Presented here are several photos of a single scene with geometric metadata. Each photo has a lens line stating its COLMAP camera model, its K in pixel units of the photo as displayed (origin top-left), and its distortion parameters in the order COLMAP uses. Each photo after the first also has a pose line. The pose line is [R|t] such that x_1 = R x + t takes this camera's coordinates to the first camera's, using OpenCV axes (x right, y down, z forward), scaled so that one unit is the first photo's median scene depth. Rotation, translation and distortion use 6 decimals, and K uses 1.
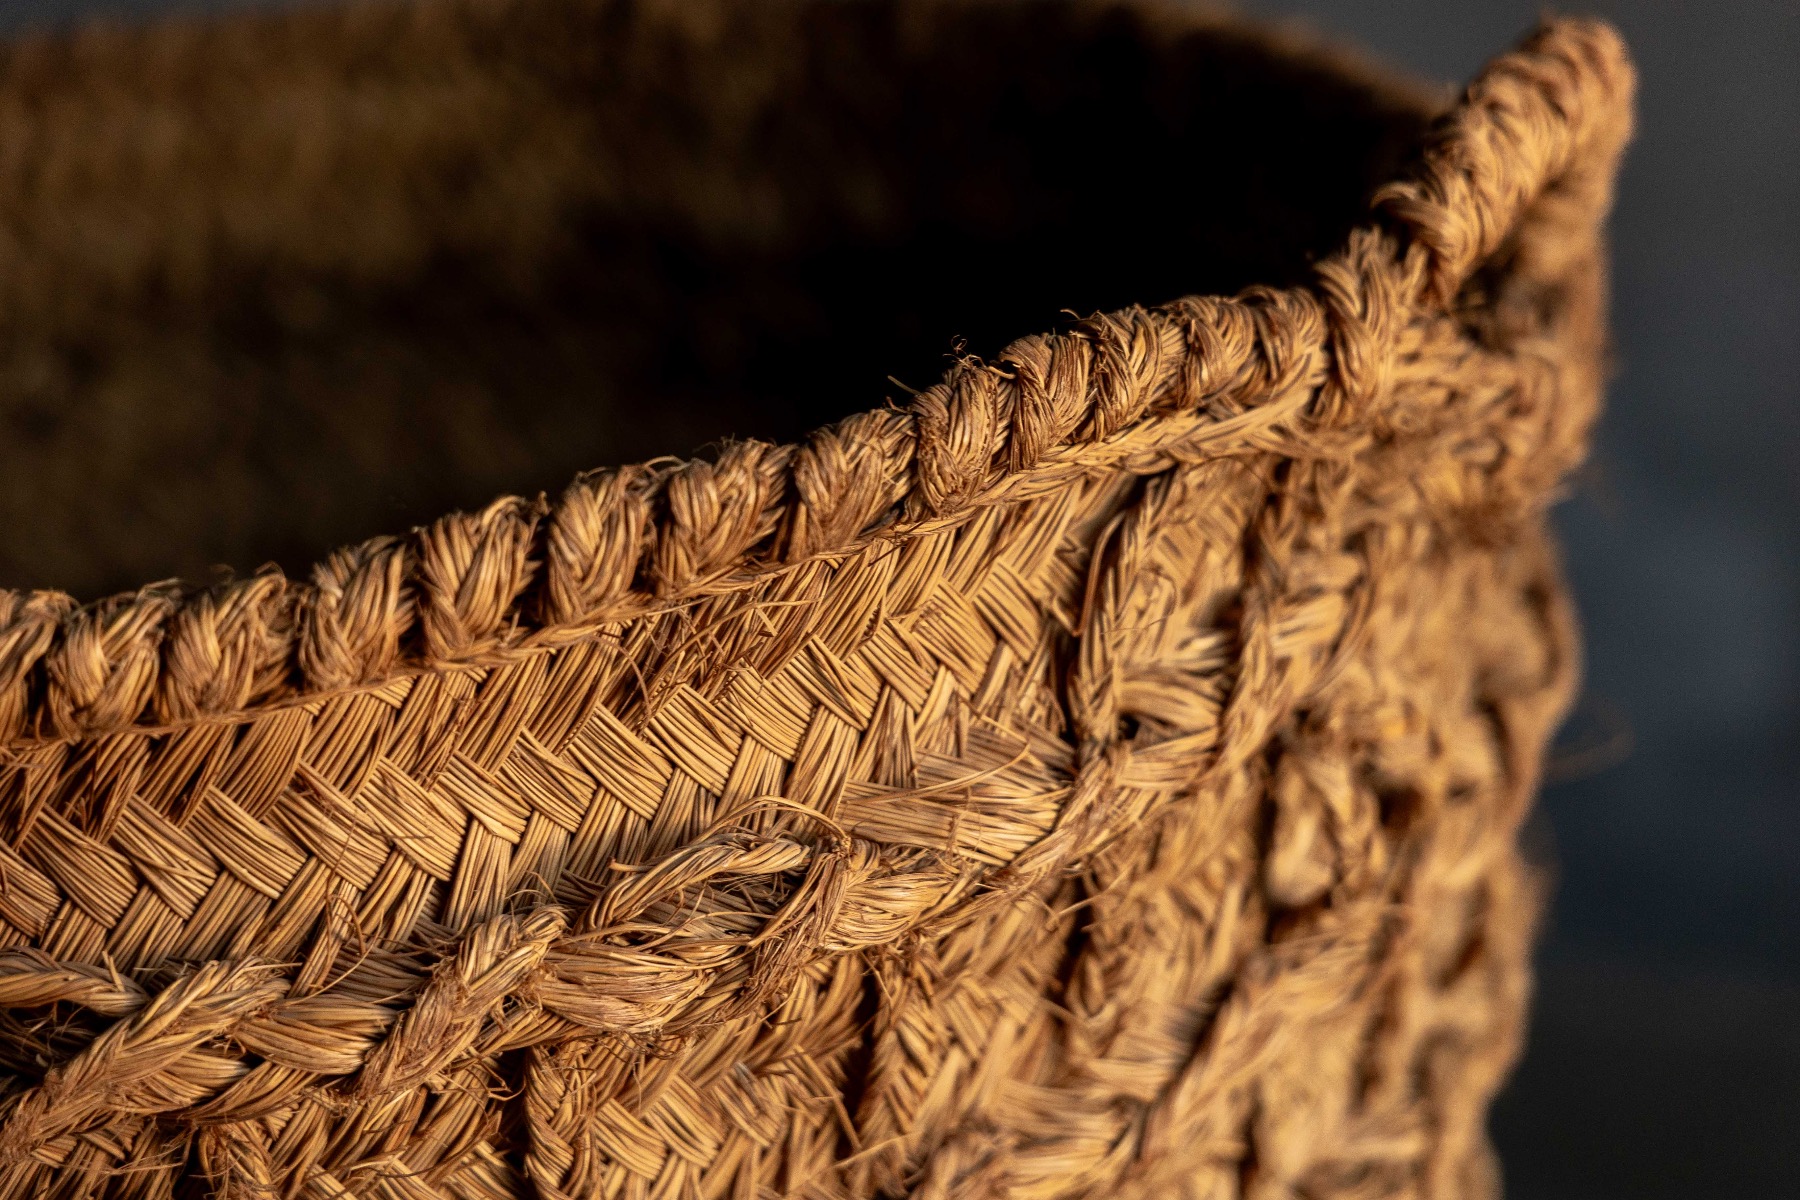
lens RADIAL K [[4975.8, 0, 898.0], [0, 4975.8, 601.0], [0, 0, 1]] dist [0.083702, 0.216369]
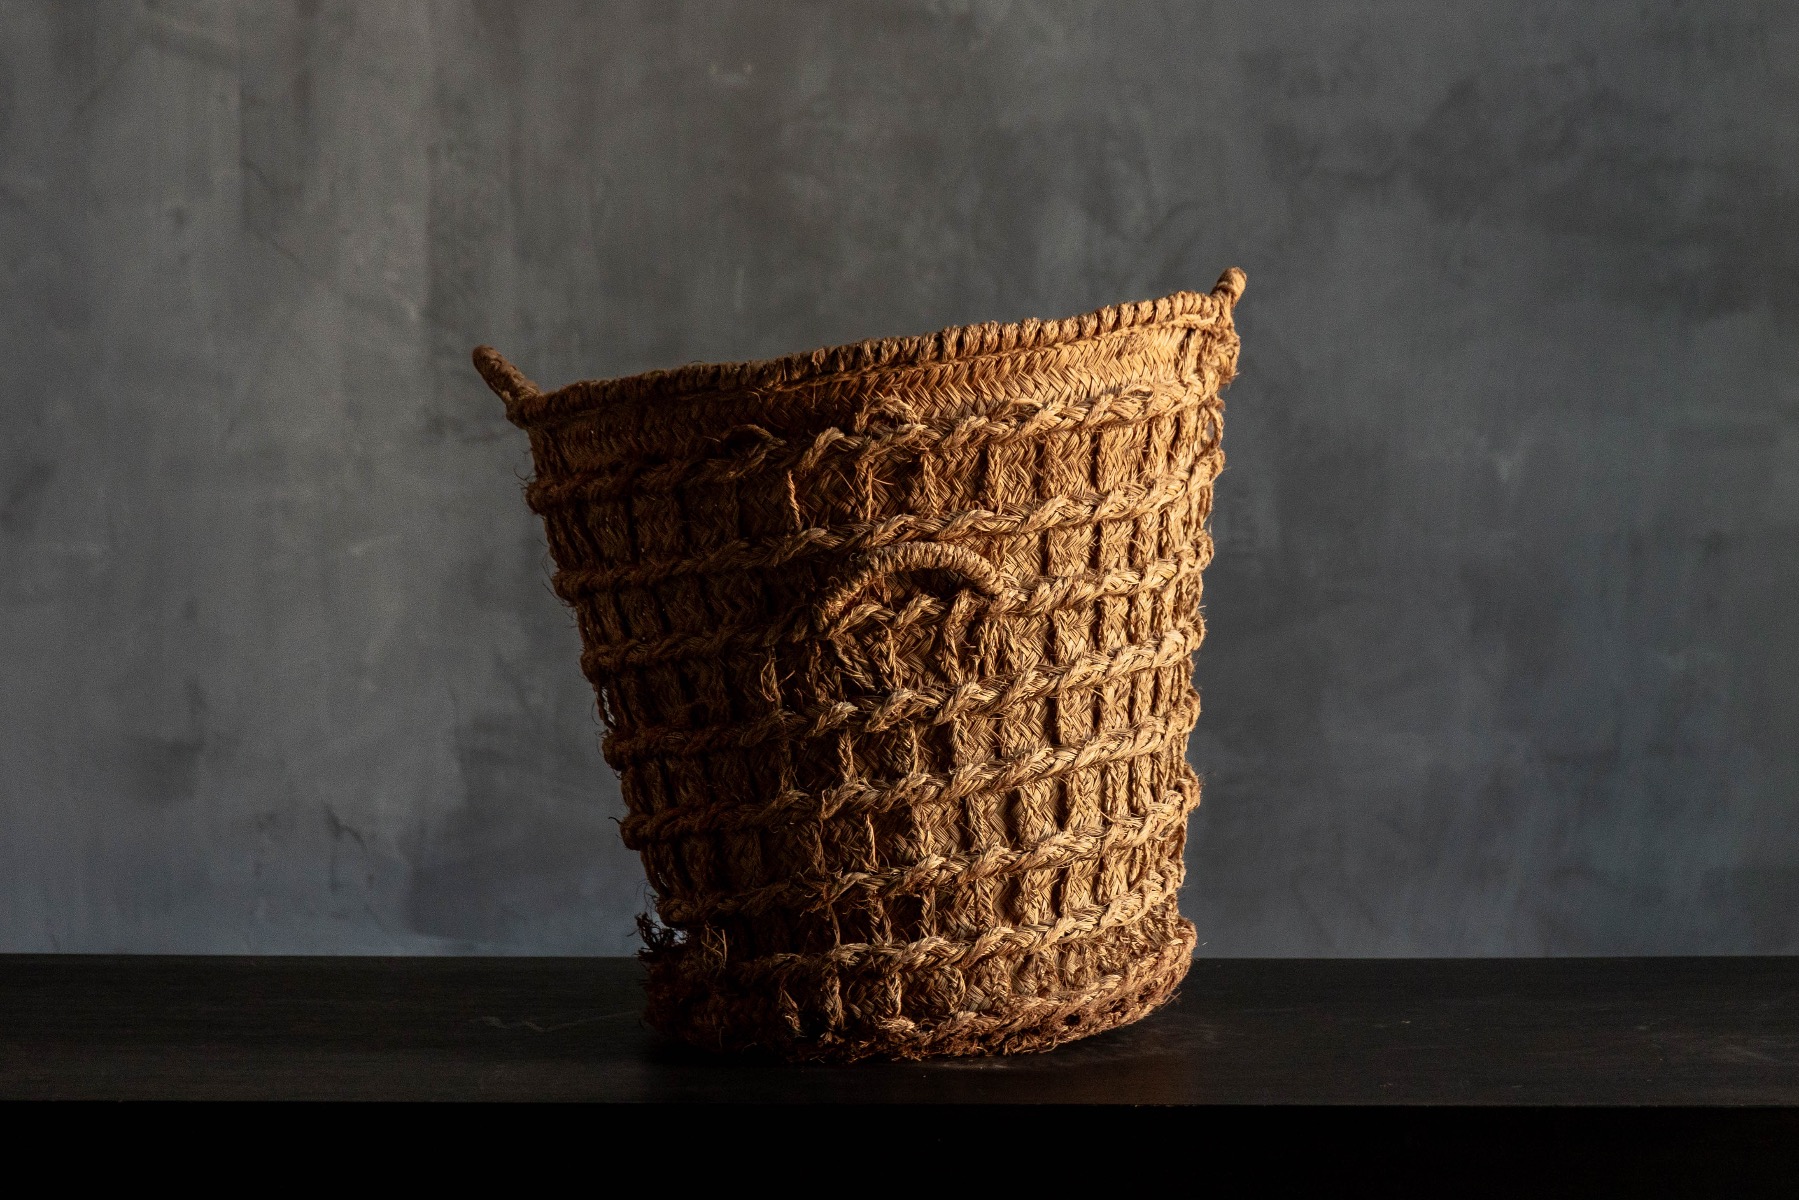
lens RADIAL K [[7098.2, 0, 903.4], [0, 7098.2, 599.6], [0, 0, 1]] dist [0.055832, 3.881464]
pose [[0.929452, -0.002927, 0.368930, -2.934046], [0.120749, 0.947310, -0.296689, 2.380085], [-0.348623, 0.320306, 0.880833, -5.226980]]
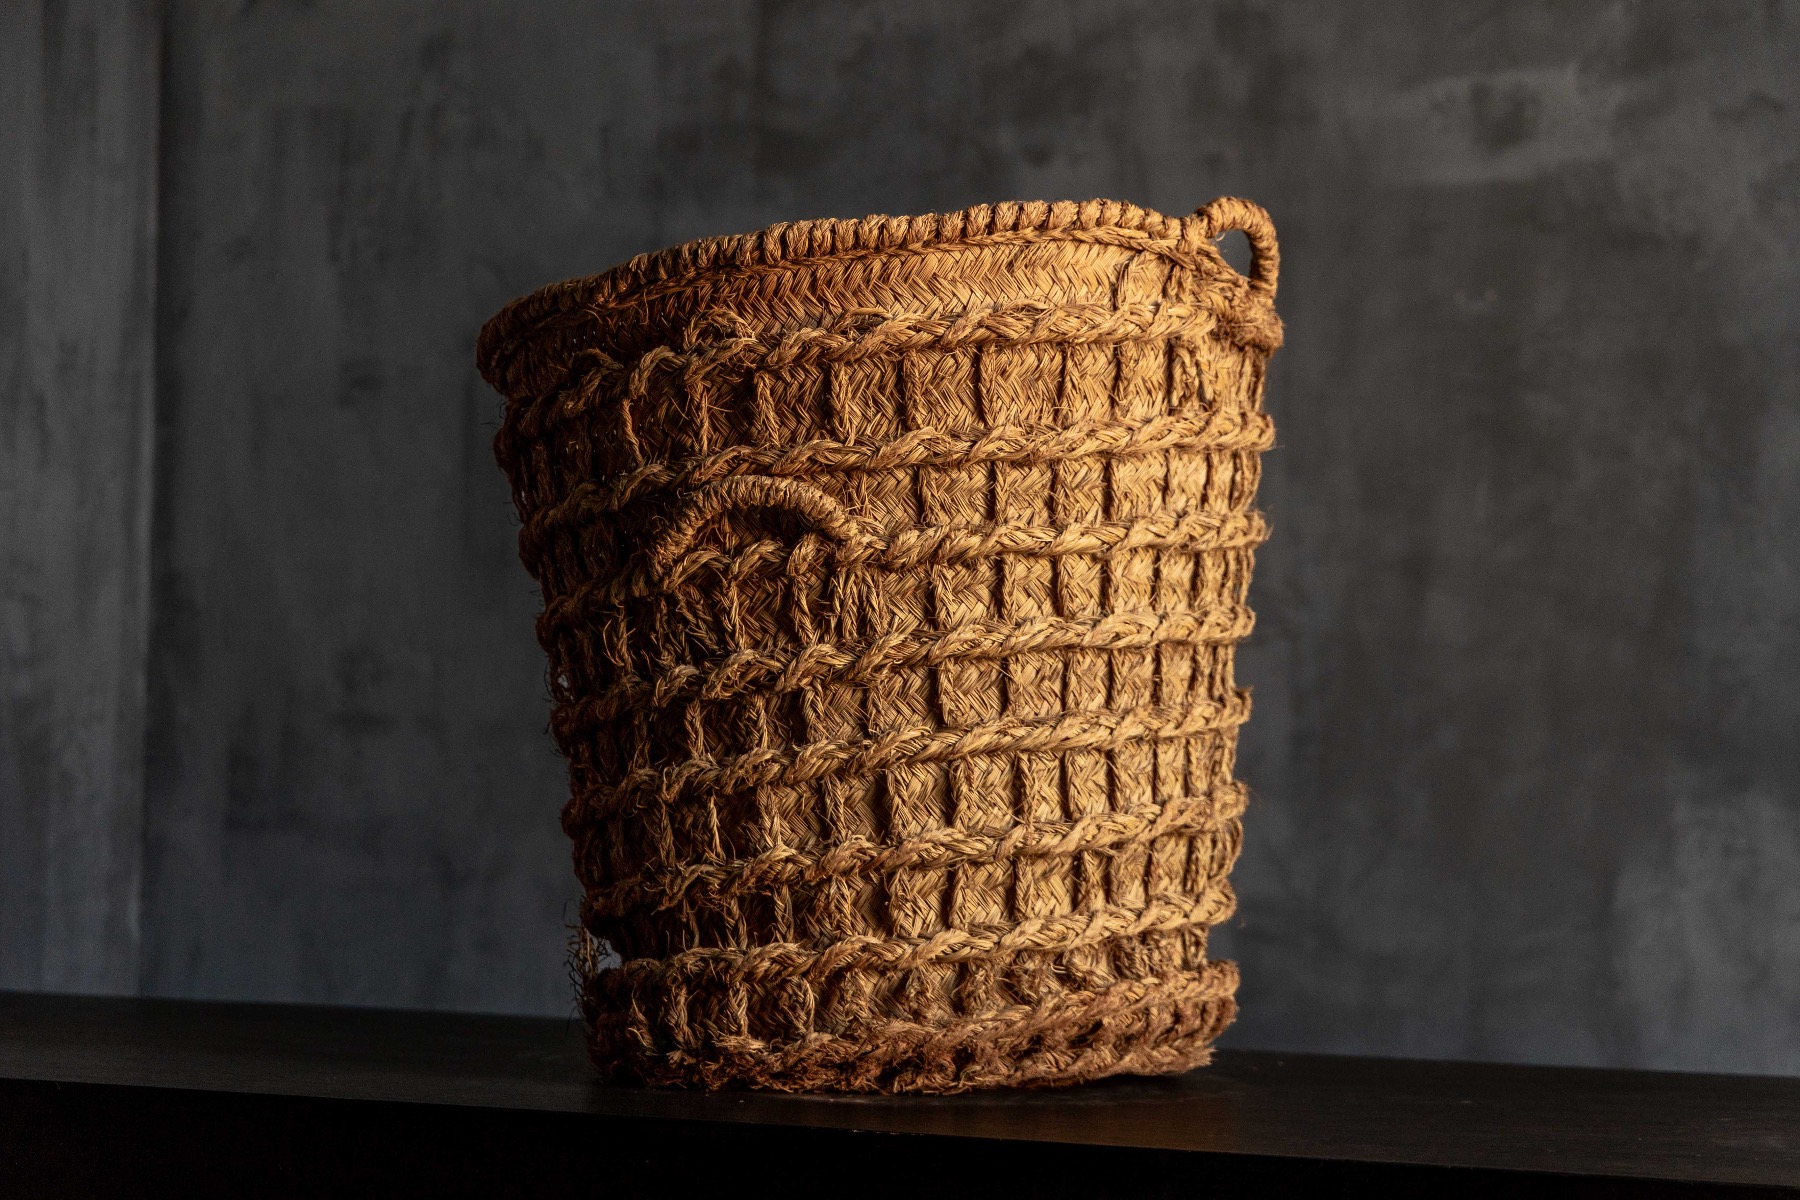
lens RADIAL K [[4111.7, 0, 860.3], [0, 4111.7, 602.8], [0, 0, 1]] dist [0.022896, 0.068234]
pose [[0.994013, 0.034946, -0.103522, 0.197206], [-0.075957, 0.902083, -0.424825, 1.816892], [0.078539, 0.430145, 0.899337, -2.107070]]
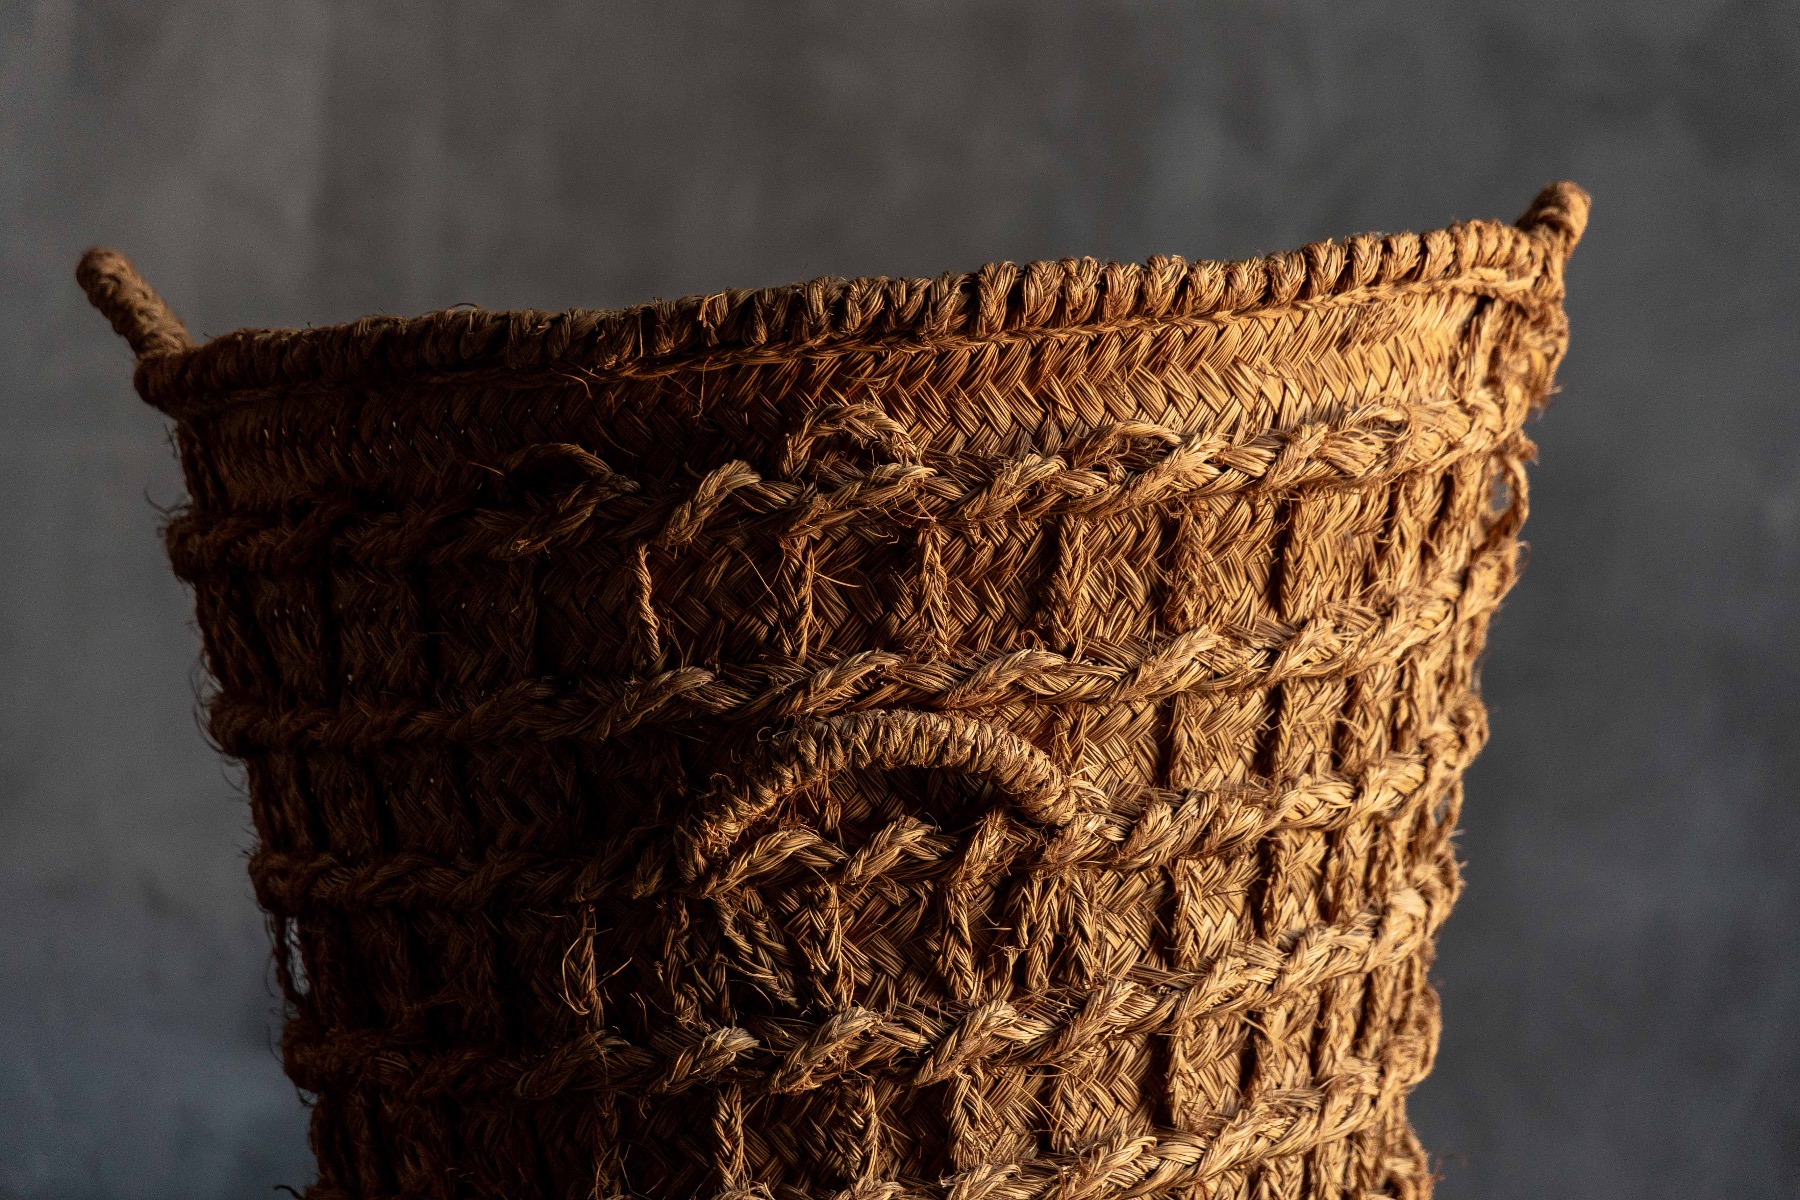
lens RADIAL K [[4975.8, 0, 898.0], [0, 4975.8, 601.0], [0, 0, 1]] dist [0.083702, 0.216369]
pose [[0.936231, 0.044293, 0.348584, -1.114022], [0.056333, 0.960273, -0.273319, 0.803132], [-0.346841, 0.275526, 0.896541, -1.096327]]
